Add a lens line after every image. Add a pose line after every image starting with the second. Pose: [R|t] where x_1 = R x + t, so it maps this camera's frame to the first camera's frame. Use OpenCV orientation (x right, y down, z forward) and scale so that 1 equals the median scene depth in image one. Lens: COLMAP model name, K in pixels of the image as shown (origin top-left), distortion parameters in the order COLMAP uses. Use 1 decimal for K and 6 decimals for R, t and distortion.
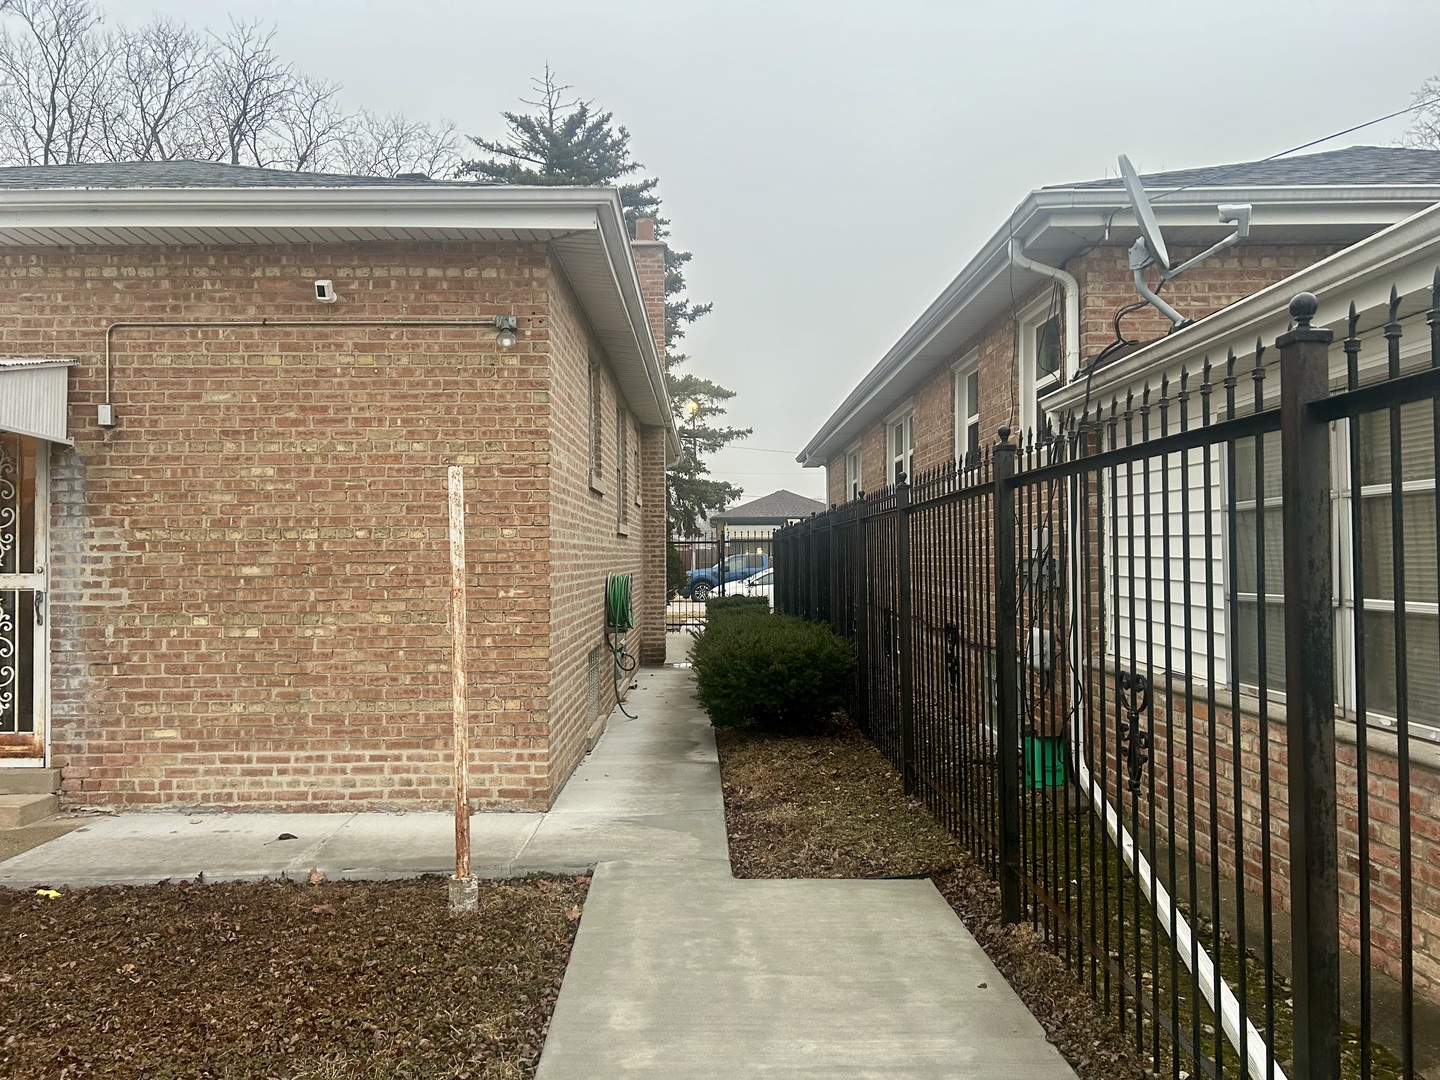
lens RADIAL K [[1078.6, 0, 718.3], [0, 1078.6, 529.9], [0, 0, 1]] dist [0.054223, -0.062668]
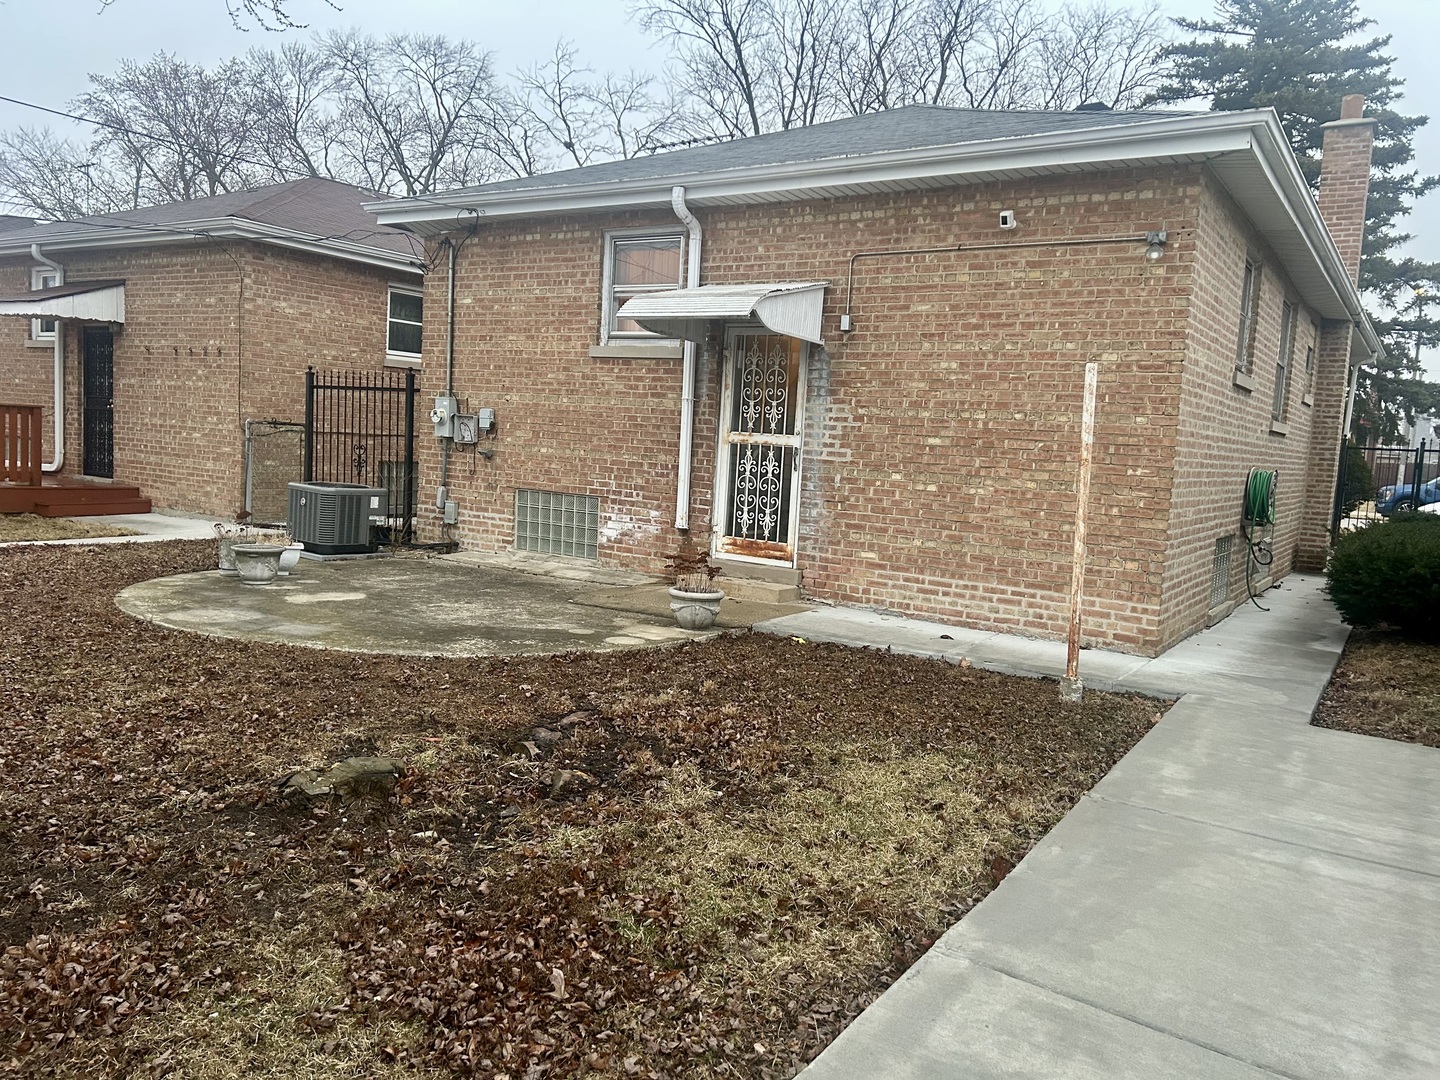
lens RADIAL K [[1078.6, 0, 710.7], [0, 1078.6, 543.5], [0, 0, 1]] dist [0.054223, -0.062668]
pose [[0.822882, 0.108871, -0.557684, 0.093632], [-0.047423, 0.991207, 0.123528, 0.011686], [0.566229, -0.075202, 0.820810, -0.244289]]
